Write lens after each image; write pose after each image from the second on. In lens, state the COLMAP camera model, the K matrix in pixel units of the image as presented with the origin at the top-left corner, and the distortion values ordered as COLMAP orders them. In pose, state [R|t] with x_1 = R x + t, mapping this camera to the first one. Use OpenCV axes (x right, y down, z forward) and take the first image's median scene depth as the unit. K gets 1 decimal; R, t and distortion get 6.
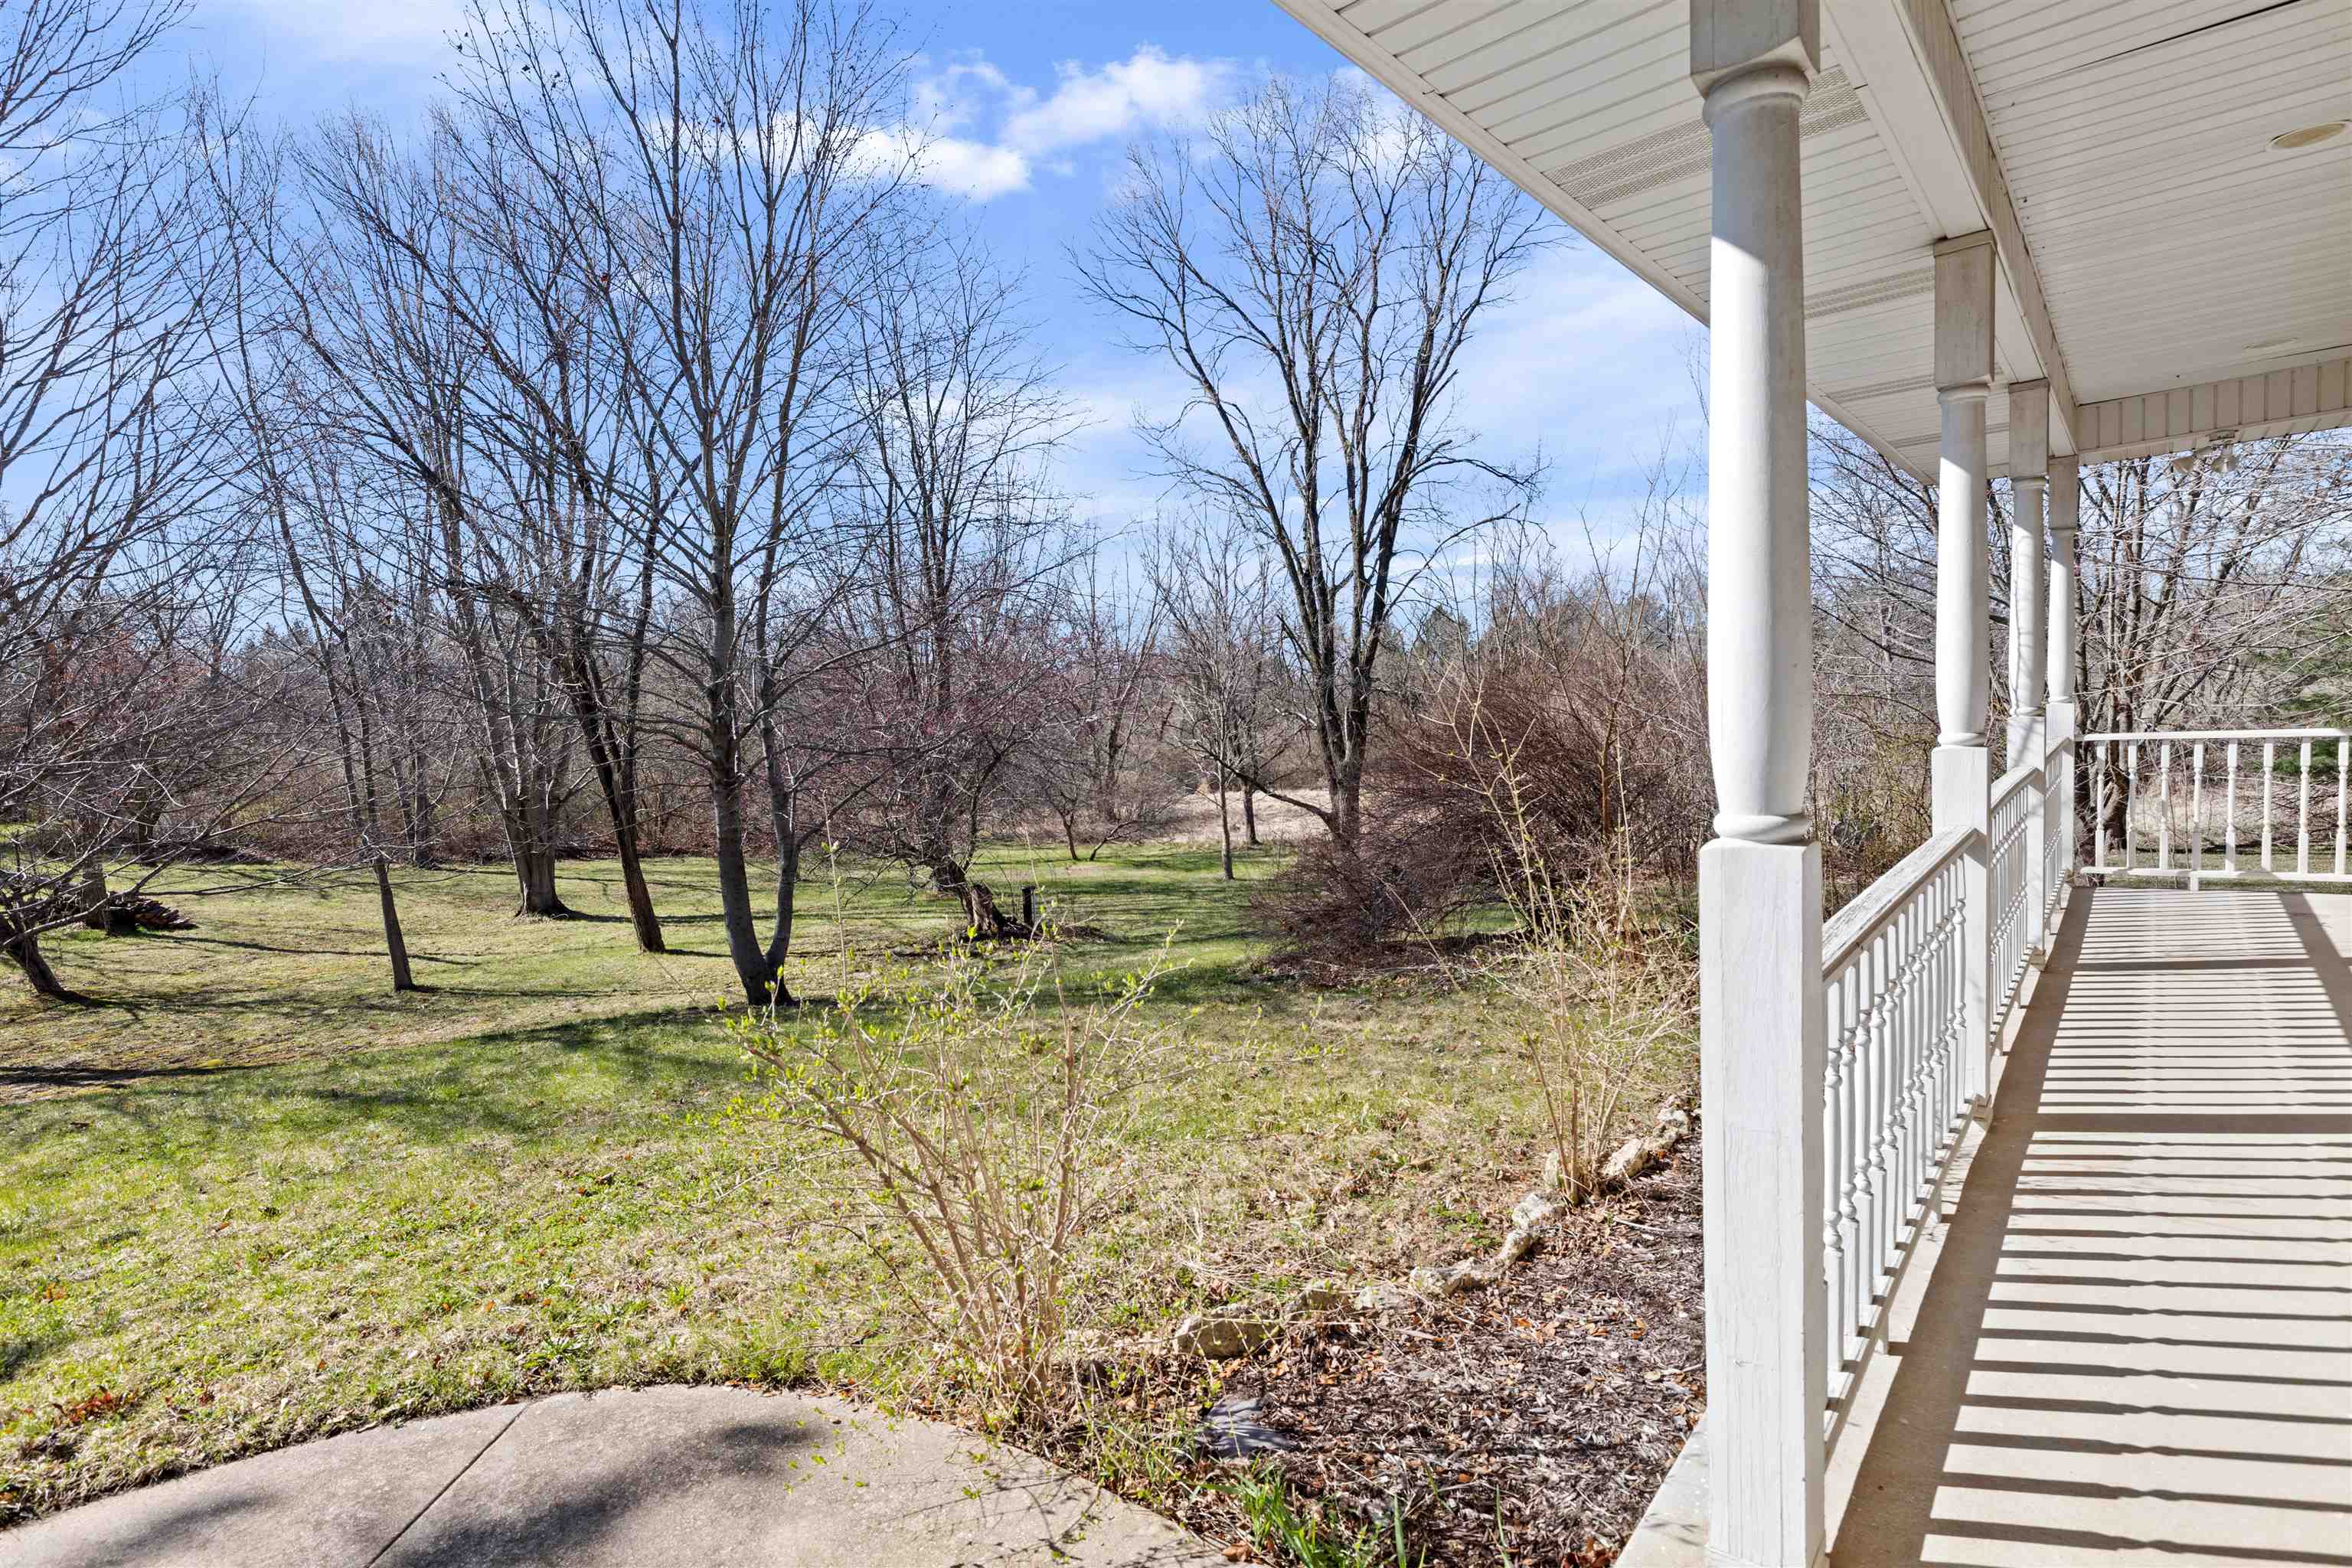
lens RADIAL K [[1182.9, 0, 1176.9], [0, 1182.9, 793.8], [0, 0, 1]] dist [0.000128, 0.000865]
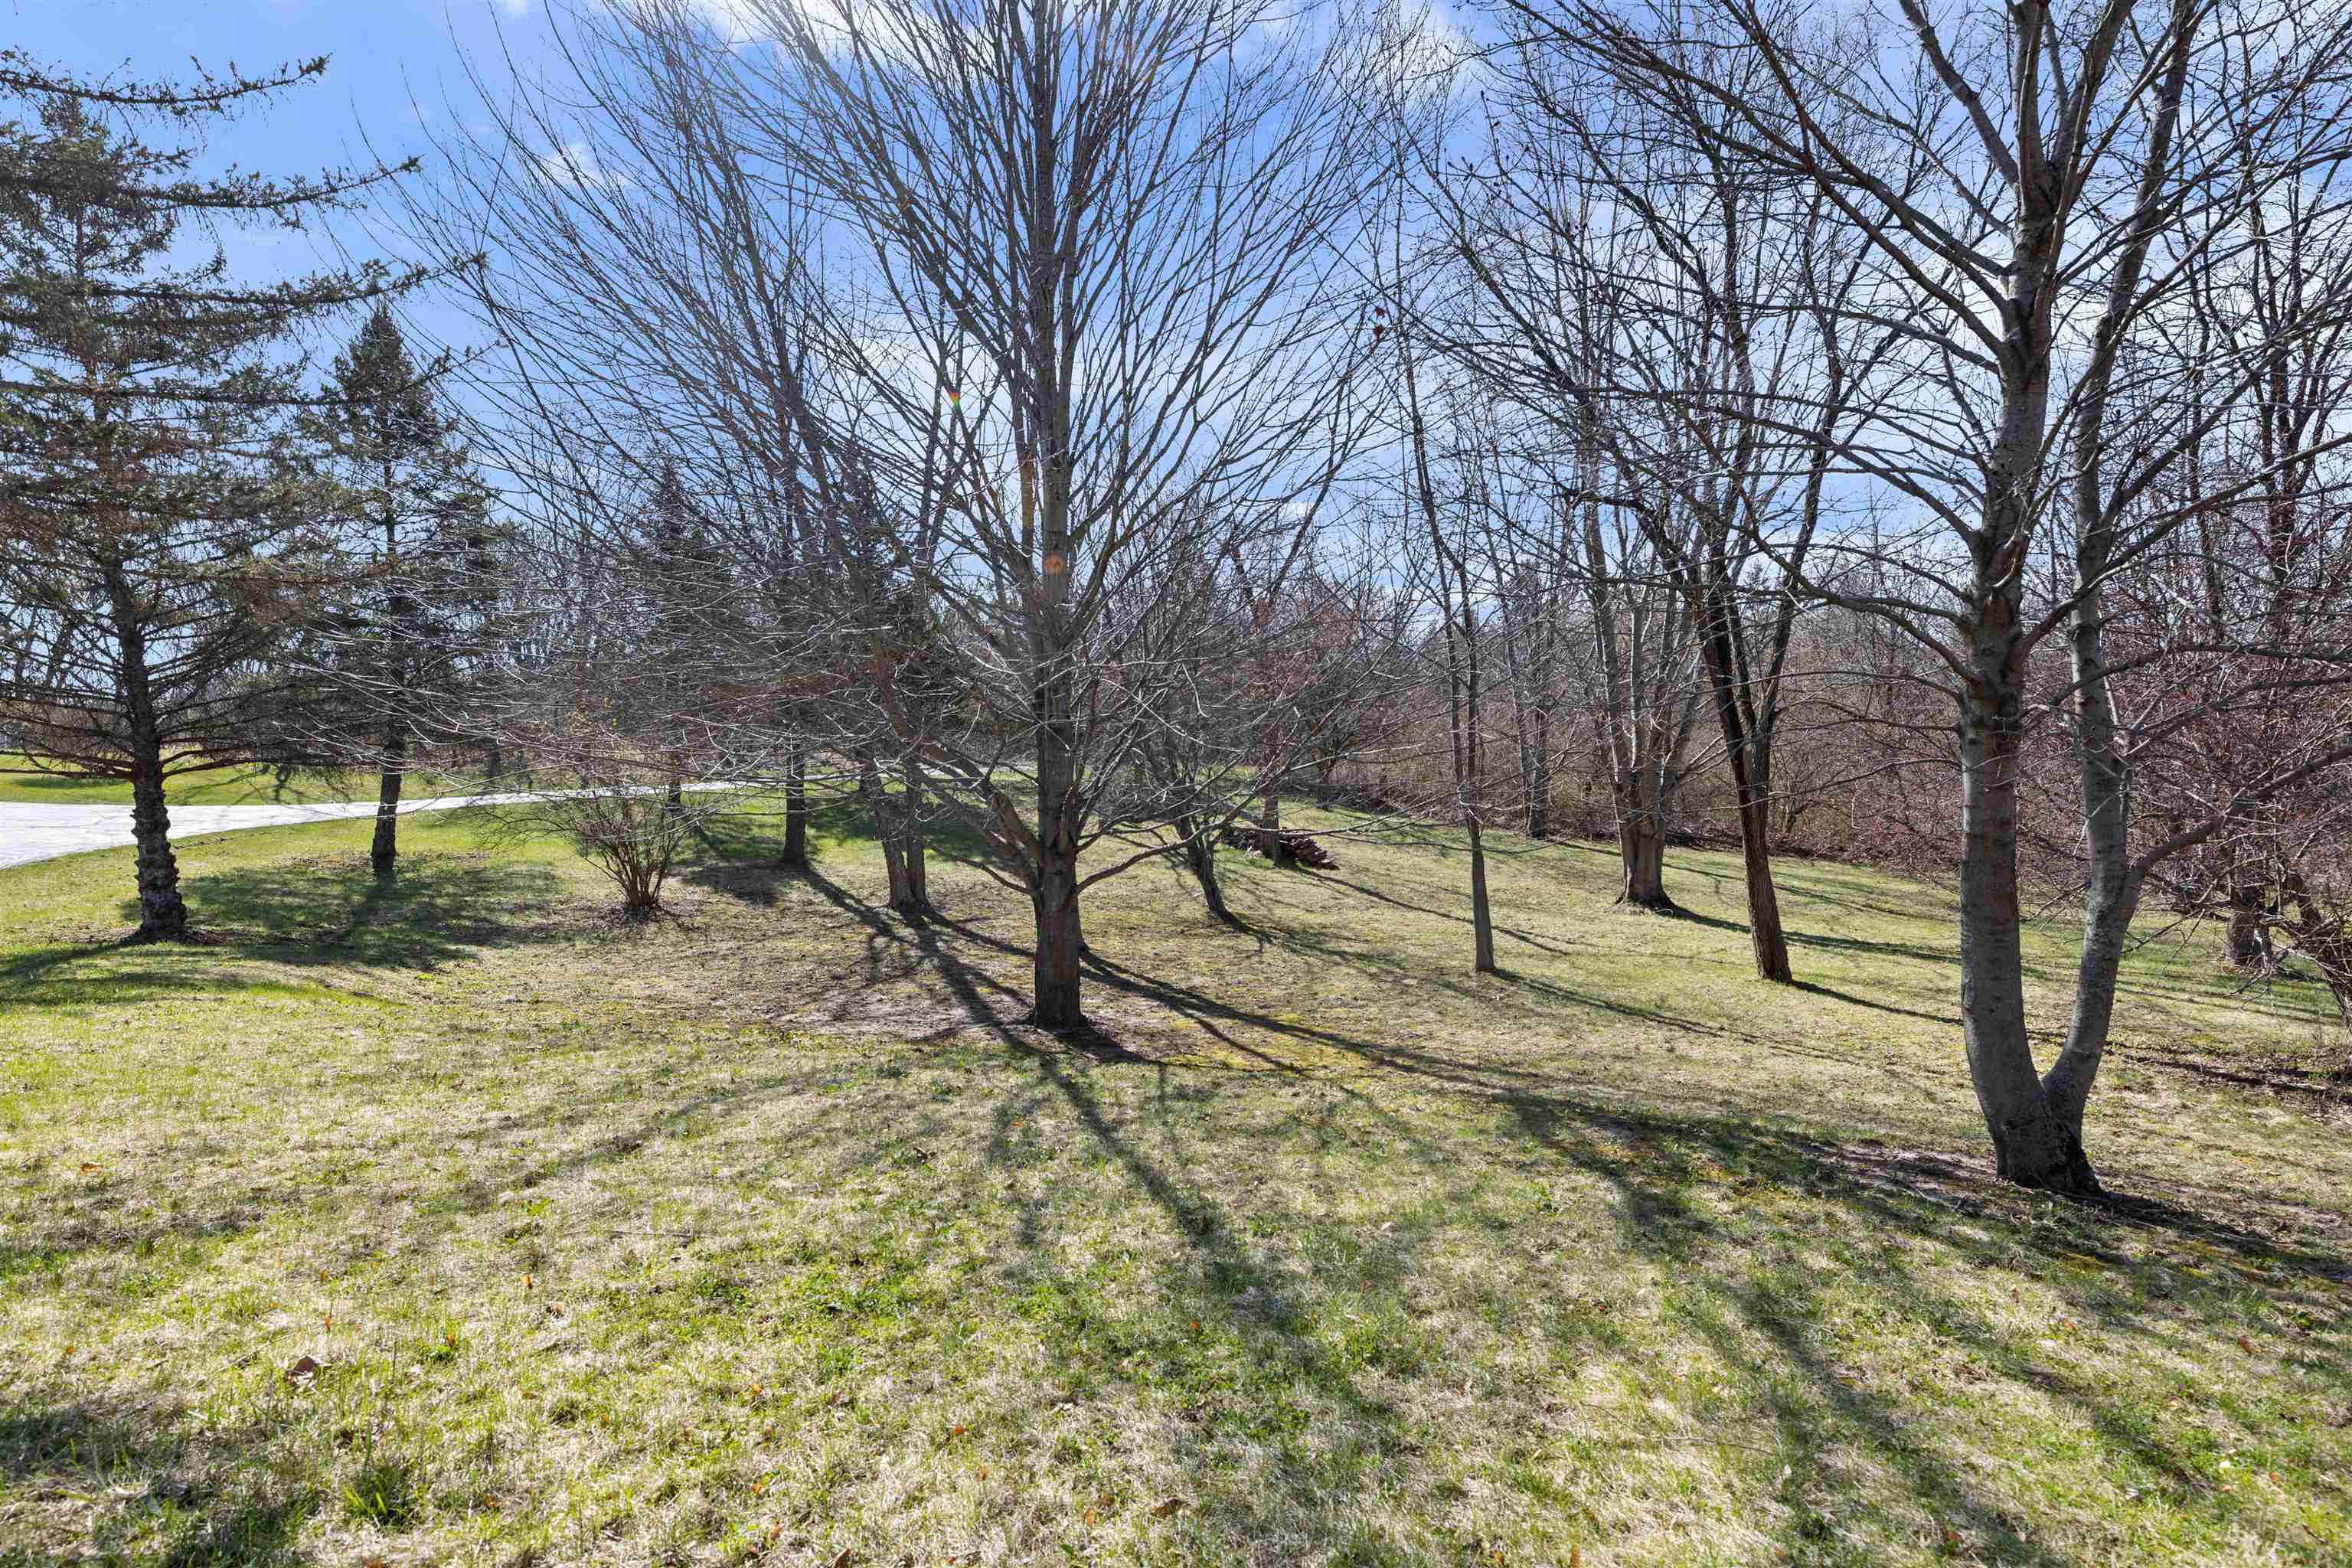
lens RADIAL K [[1182.9, 0, 1176.9], [0, 1182.9, 793.8], [0, 0, 1]] dist [0.000128, 0.000865]
pose [[0.632710, 0.081166, -0.770123, -0.110945], [-0.078114, 0.996109, 0.040808, 0.014082], [0.770439, 0.034338, 0.636589, 0.217872]]
